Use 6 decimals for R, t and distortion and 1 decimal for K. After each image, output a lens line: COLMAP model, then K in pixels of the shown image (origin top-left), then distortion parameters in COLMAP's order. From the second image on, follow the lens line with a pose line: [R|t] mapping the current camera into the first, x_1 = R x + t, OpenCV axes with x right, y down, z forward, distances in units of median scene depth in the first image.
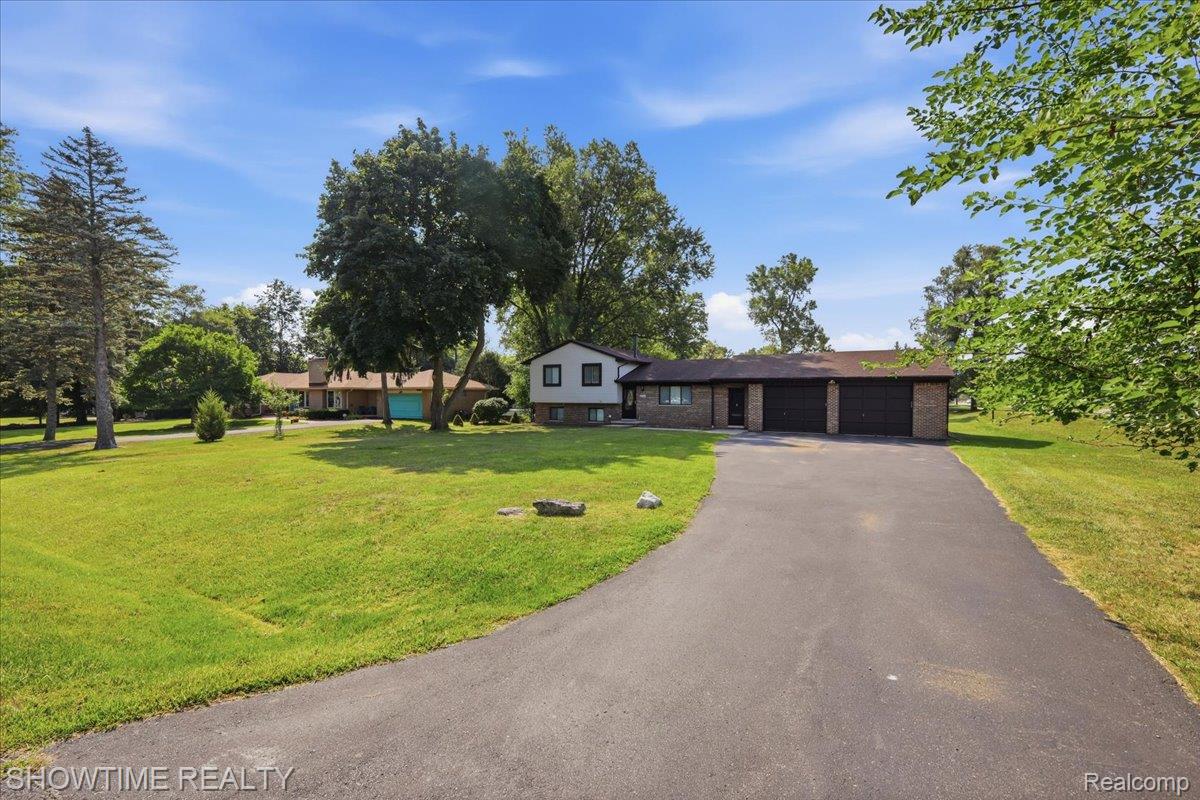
lens RADIAL K [[518.4, 0, 600.0], [0, 518.4, 400.0], [0, 0, 1]] dist [-0.000220, -0.000033]
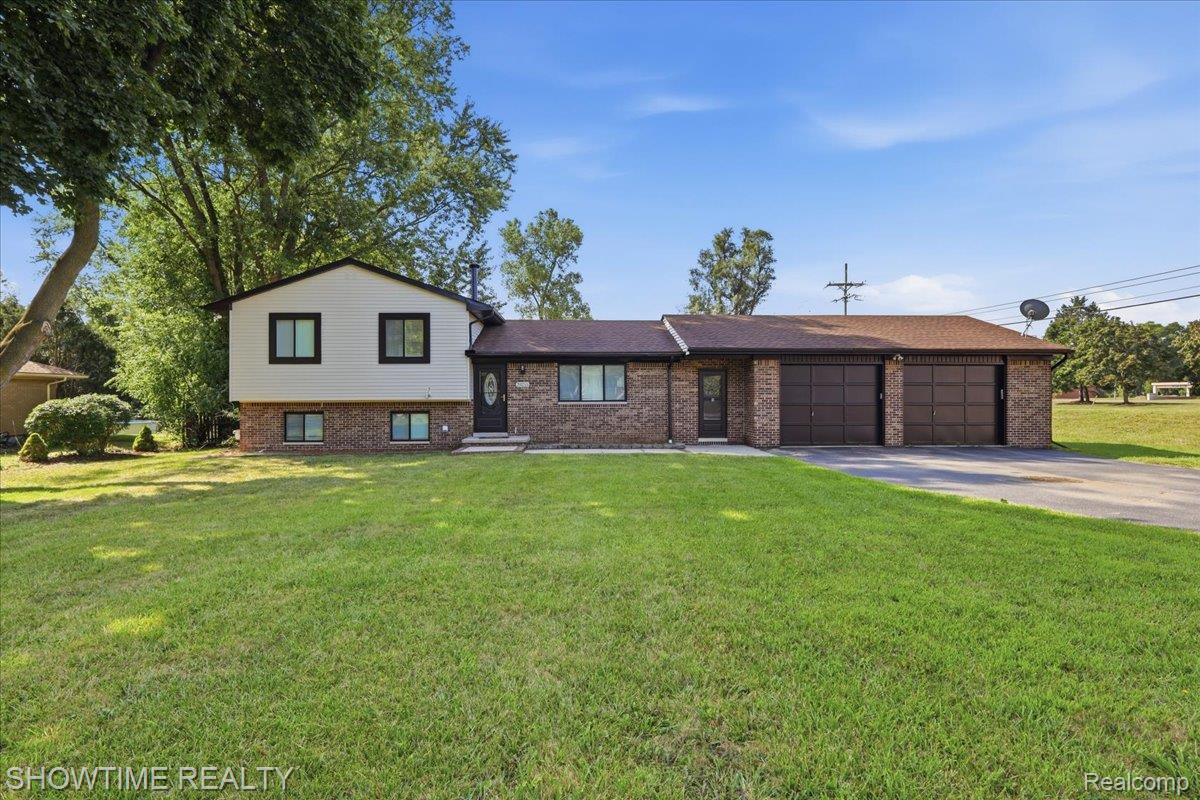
lens RADIAL K [[638.7, 0, 600.0], [0, 638.7, 400.0], [0, 0, 1]] dist [0.001329, 0.000487]
pose [[0.850099, -0.007659, 0.526568, -0.162466], [0.012334, 0.999910, -0.005368, 0.010324], [-0.526479, 0.011058, 0.850116, 0.435389]]
